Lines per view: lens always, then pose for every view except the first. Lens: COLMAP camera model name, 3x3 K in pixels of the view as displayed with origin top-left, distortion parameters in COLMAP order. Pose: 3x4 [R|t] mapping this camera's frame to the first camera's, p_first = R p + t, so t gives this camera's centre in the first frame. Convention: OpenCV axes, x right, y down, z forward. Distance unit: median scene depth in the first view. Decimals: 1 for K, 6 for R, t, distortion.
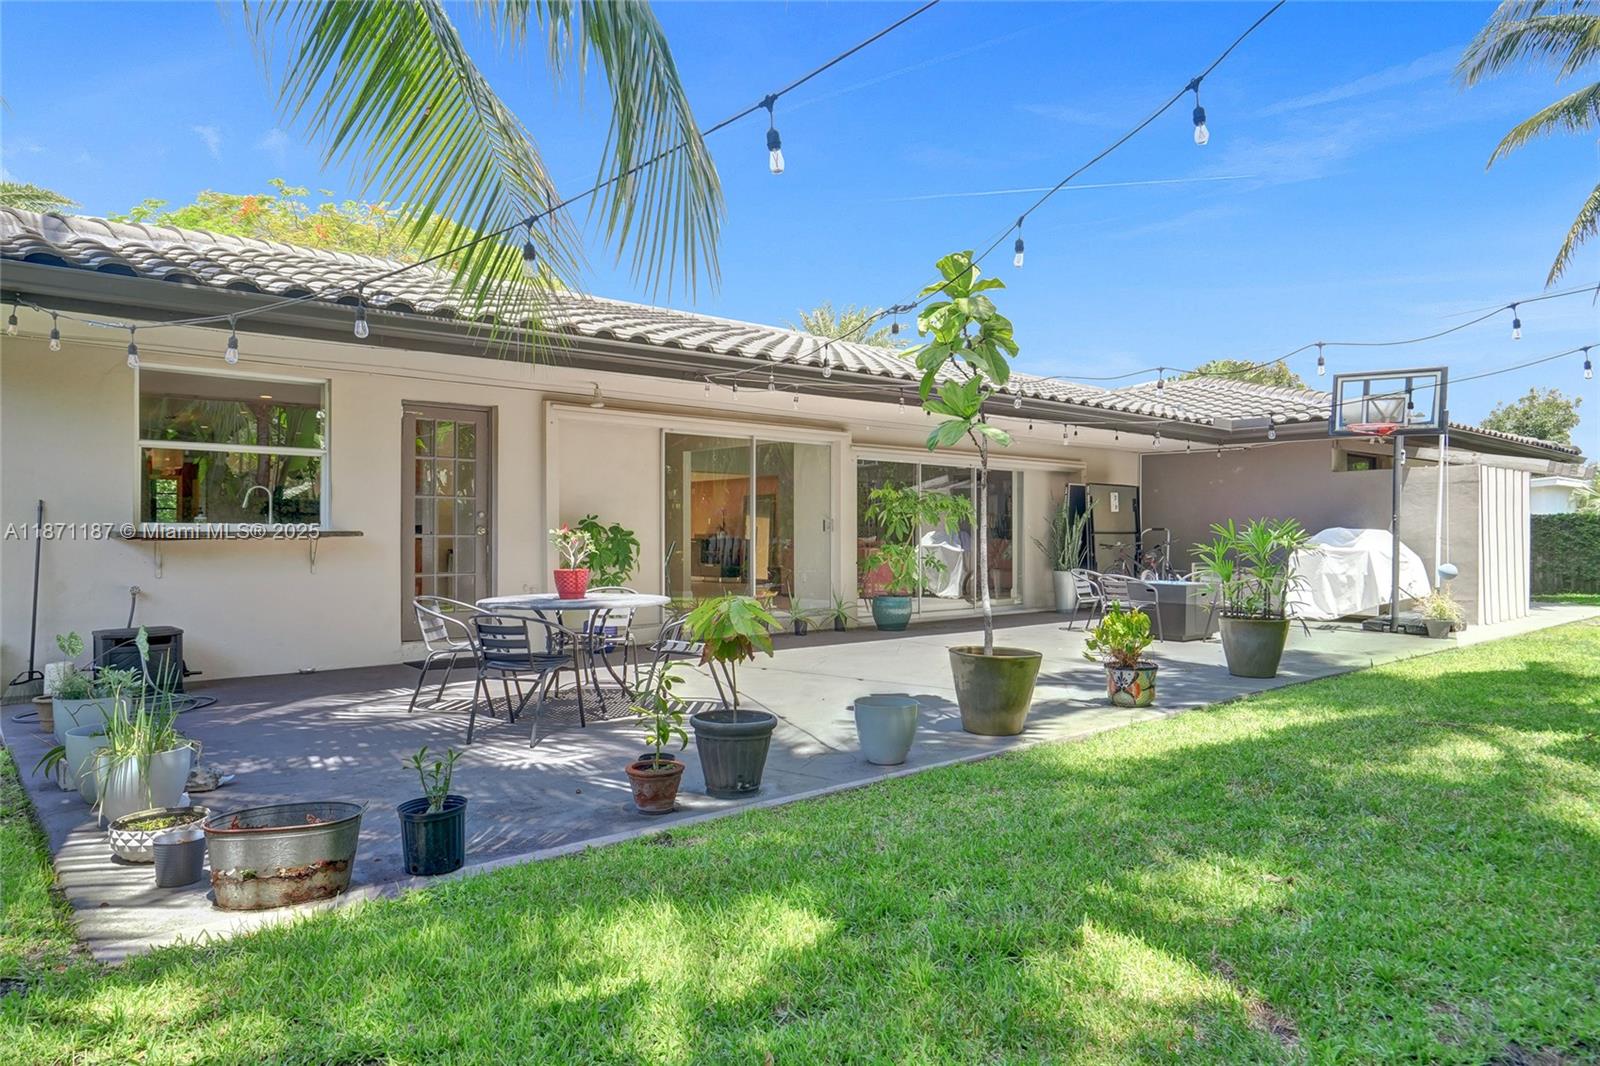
lens RADIAL K [[1016.9, 0, 795.3], [0, 1016.9, 532.1], [0, 0, 1]] dist [0.005362, 0.017861]
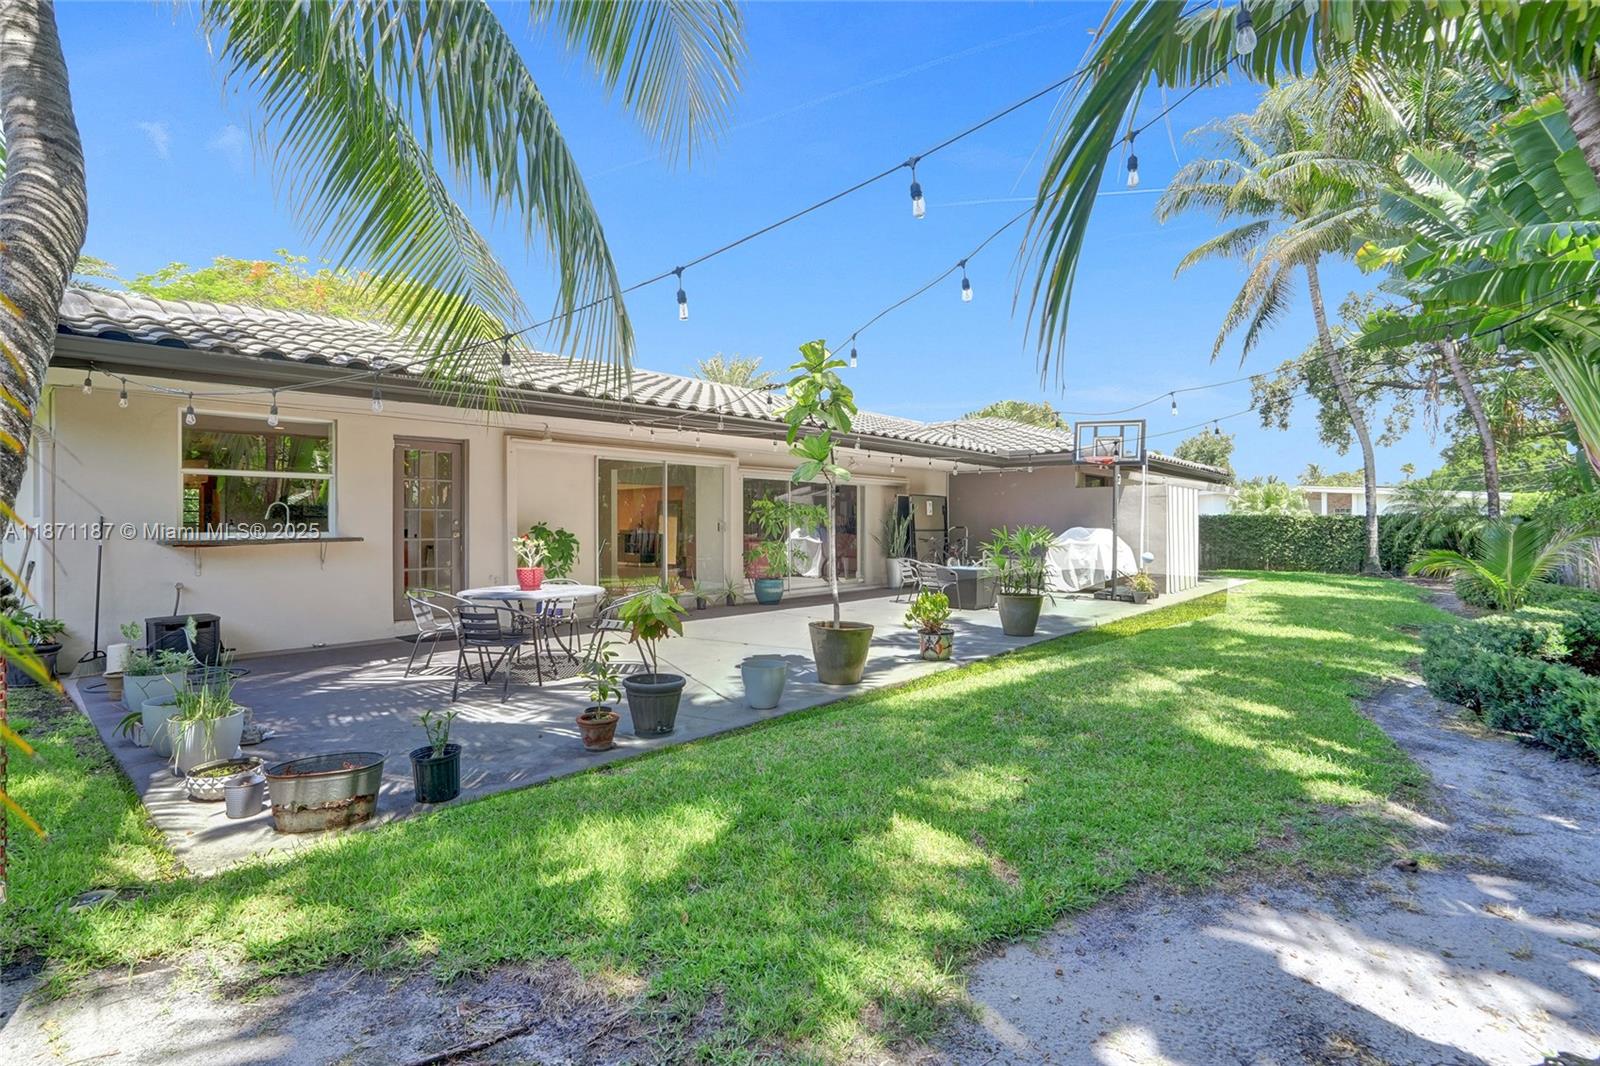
lens RADIAL K [[772.0, 0, 793.6], [0, 772.0, 525.0], [0, 0, 1]] dist [-0.024523, 0.007143]
pose [[0.992216, -0.003734, 0.124472, -0.001471], [0.003511, 0.999992, 0.002007, -0.019343], [-0.124478, -0.001555, 0.992221, -0.043731]]
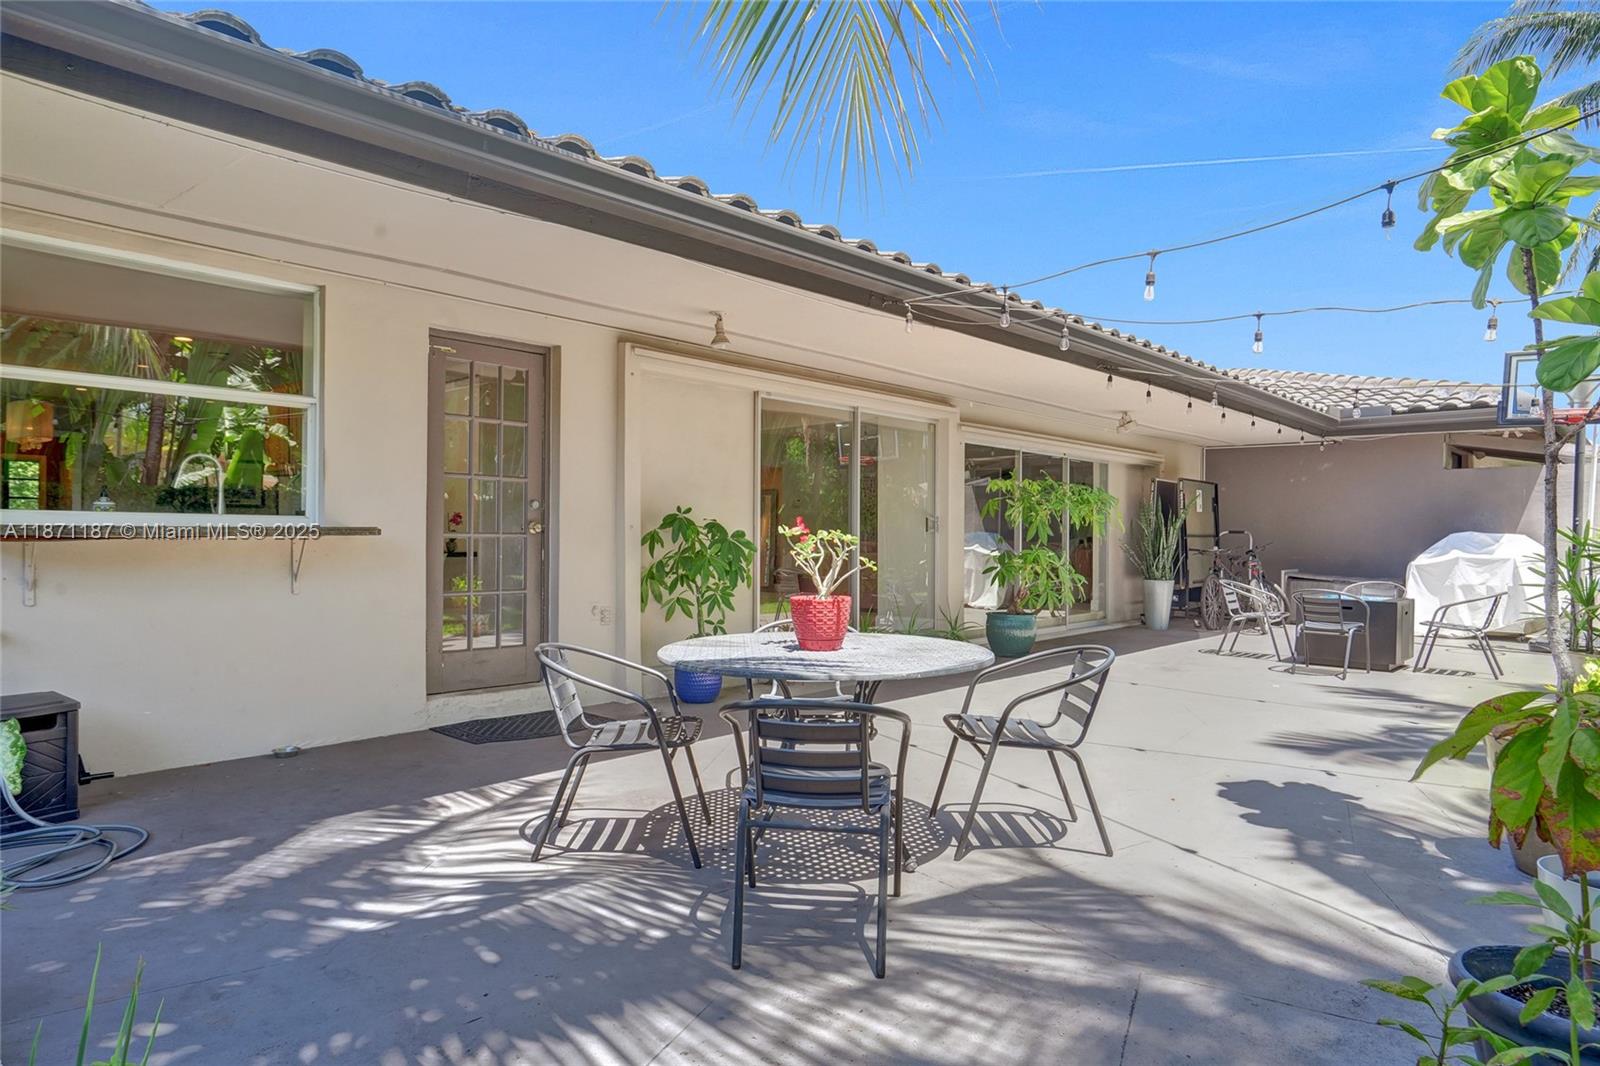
lens RADIAL K [[990.5, 0, 799.1], [0, 990.5, 532.1], [0, 0, 1]] dist [0.007059, 0.005091]
pose [[0.993359, 0.006977, 0.114848, -0.272327], [-0.006954, 0.999976, -0.000603, 0.000513], [-0.114850, -0.000200, 0.993383, 0.415306]]
